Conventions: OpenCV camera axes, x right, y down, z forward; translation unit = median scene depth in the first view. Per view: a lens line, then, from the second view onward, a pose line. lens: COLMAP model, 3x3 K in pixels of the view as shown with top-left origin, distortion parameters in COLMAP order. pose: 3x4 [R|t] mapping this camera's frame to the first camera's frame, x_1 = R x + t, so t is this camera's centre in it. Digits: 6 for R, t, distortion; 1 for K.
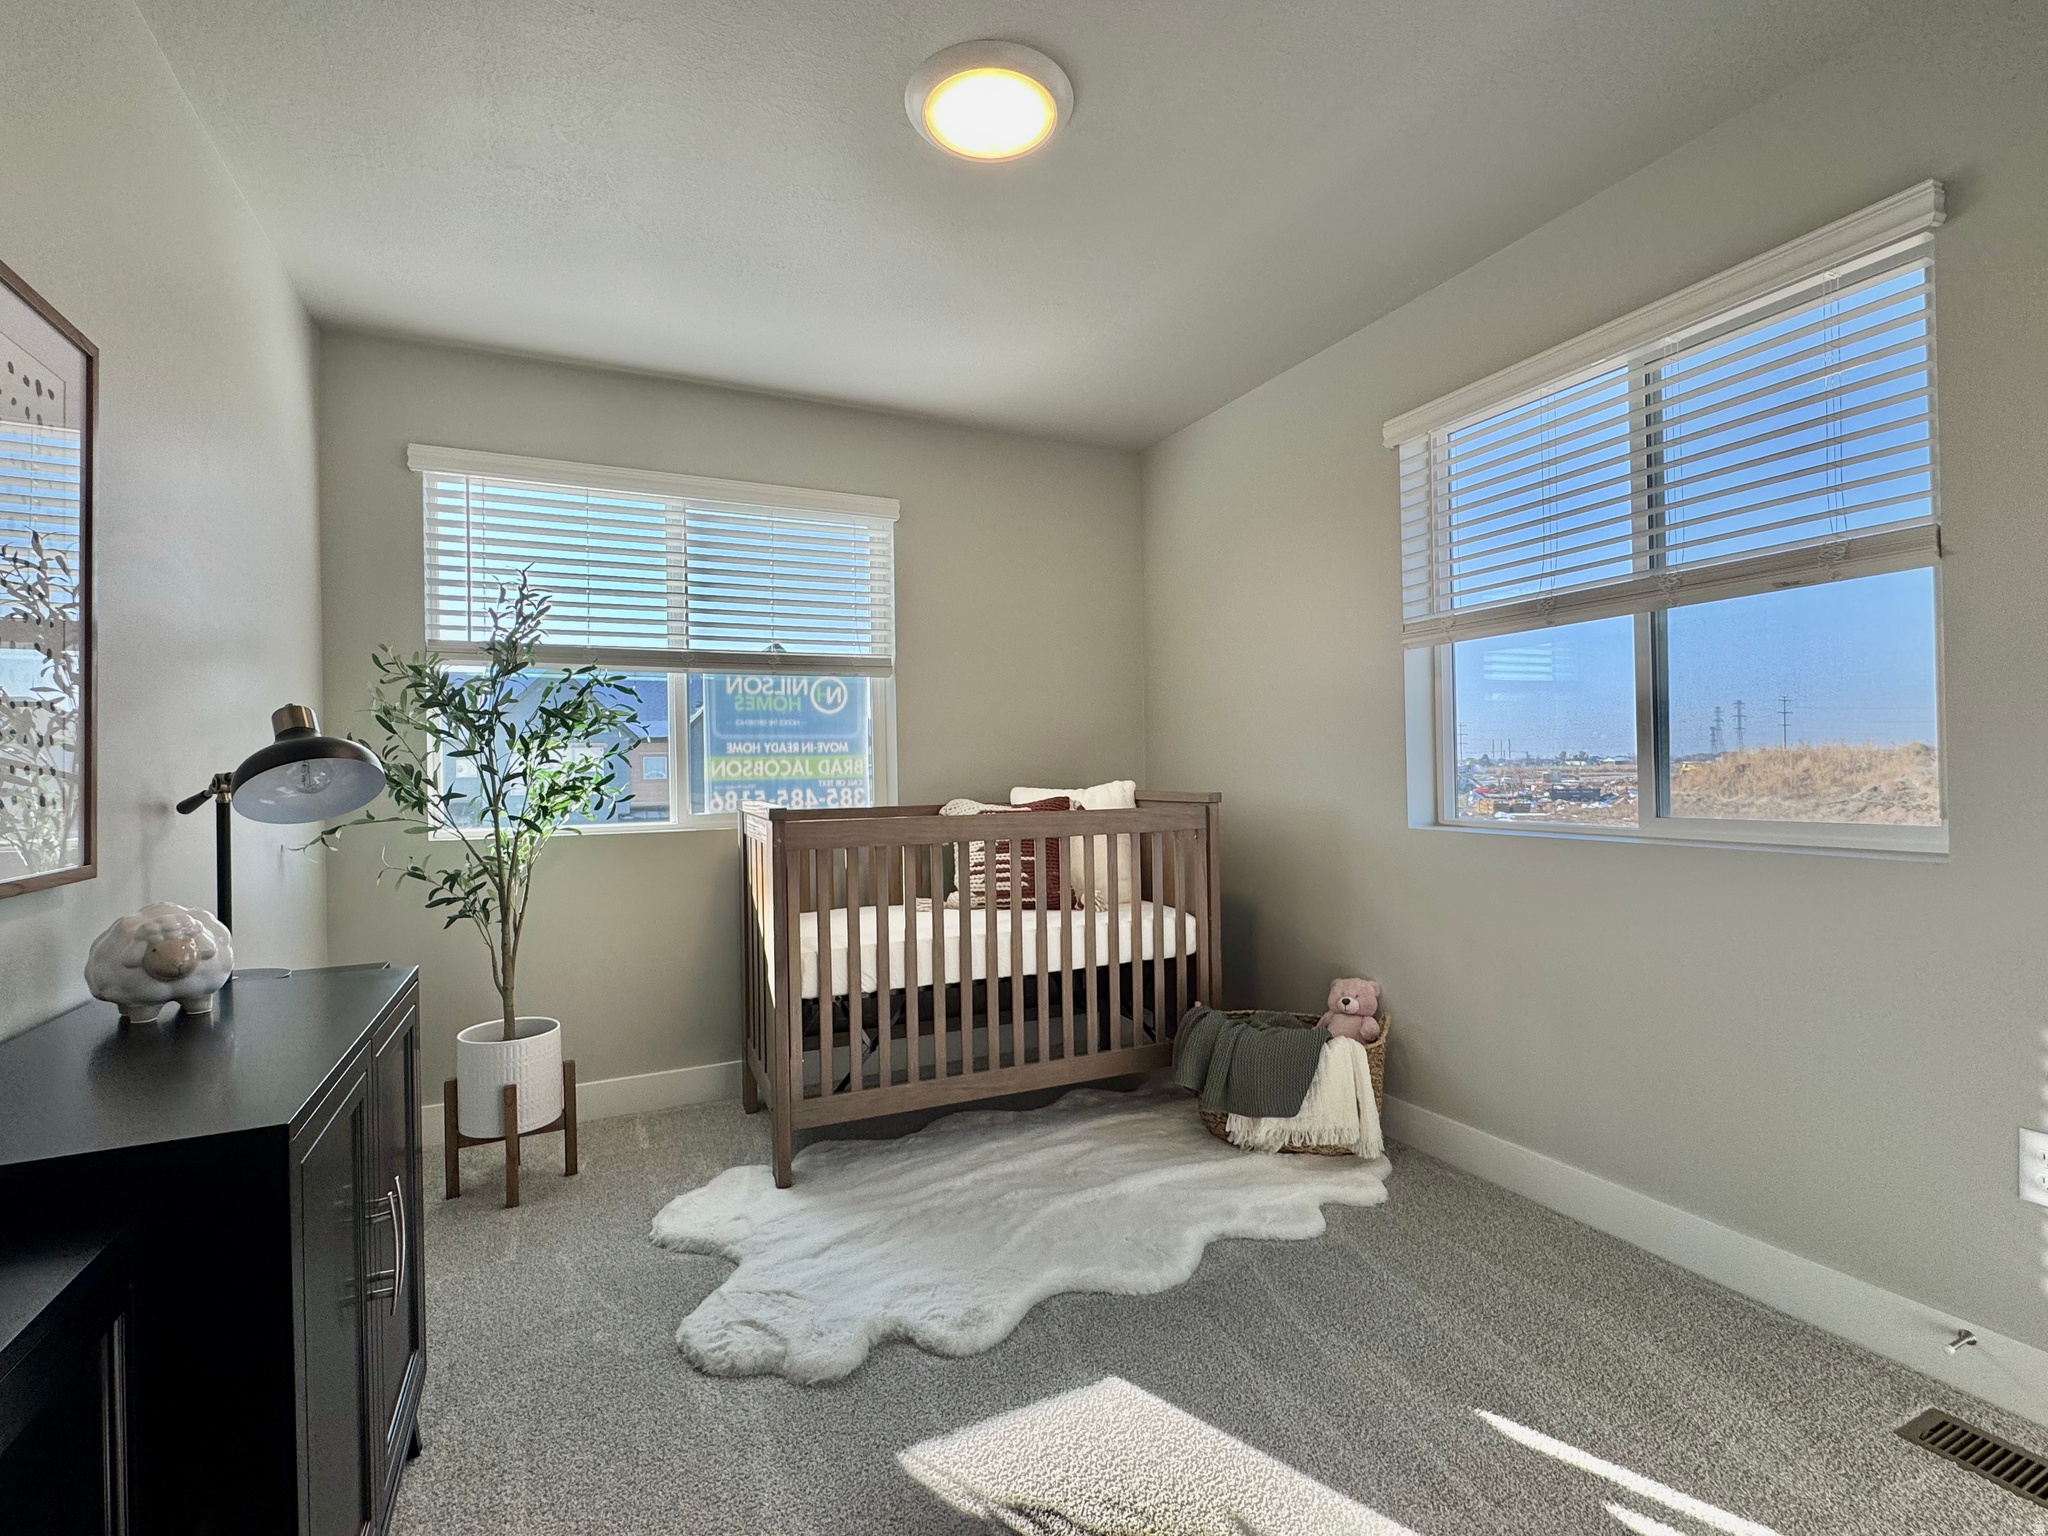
lens RADIAL K [[944.4, 0, 1021.3], [0, 944.4, 765.5], [0, 0, 1]] dist [0.002709, 0.000575]
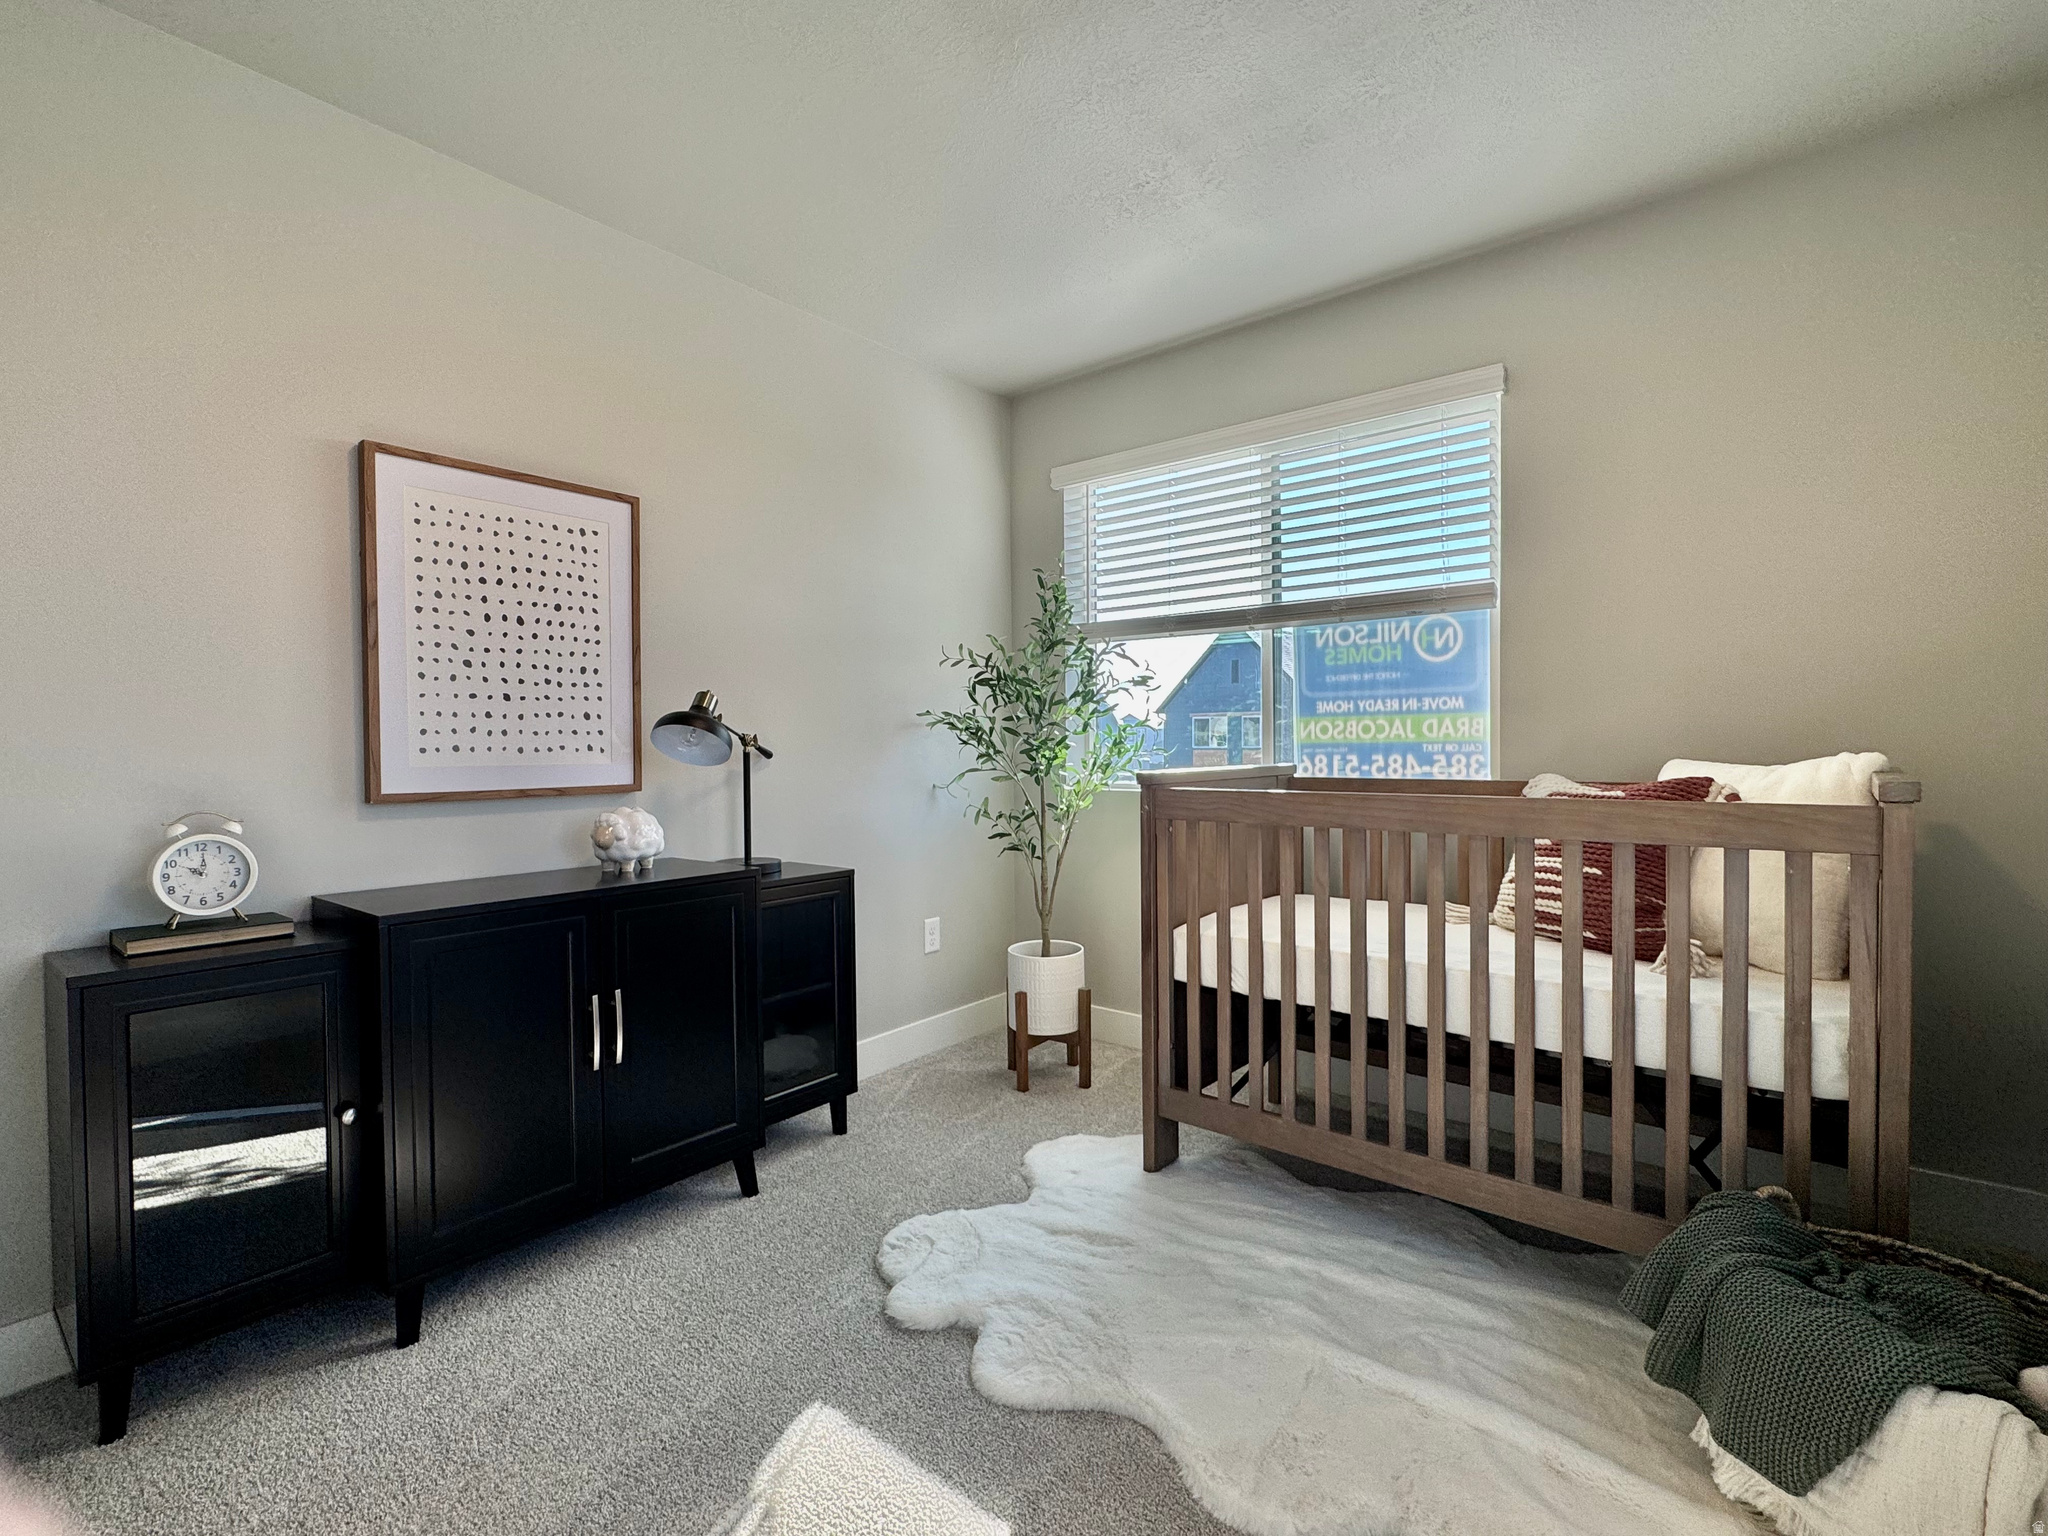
lens RADIAL K [[944.4, 0, 1021.3], [0, 944.4, 766.7], [0, 0, 1]] dist [0.002709, 0.000575]
pose [[0.430563, 0.035883, -0.901847, 0.398046], [0.004353, 0.999115, 0.041832, -0.000669], [0.902550, -0.021937, 0.430026, 0.356870]]
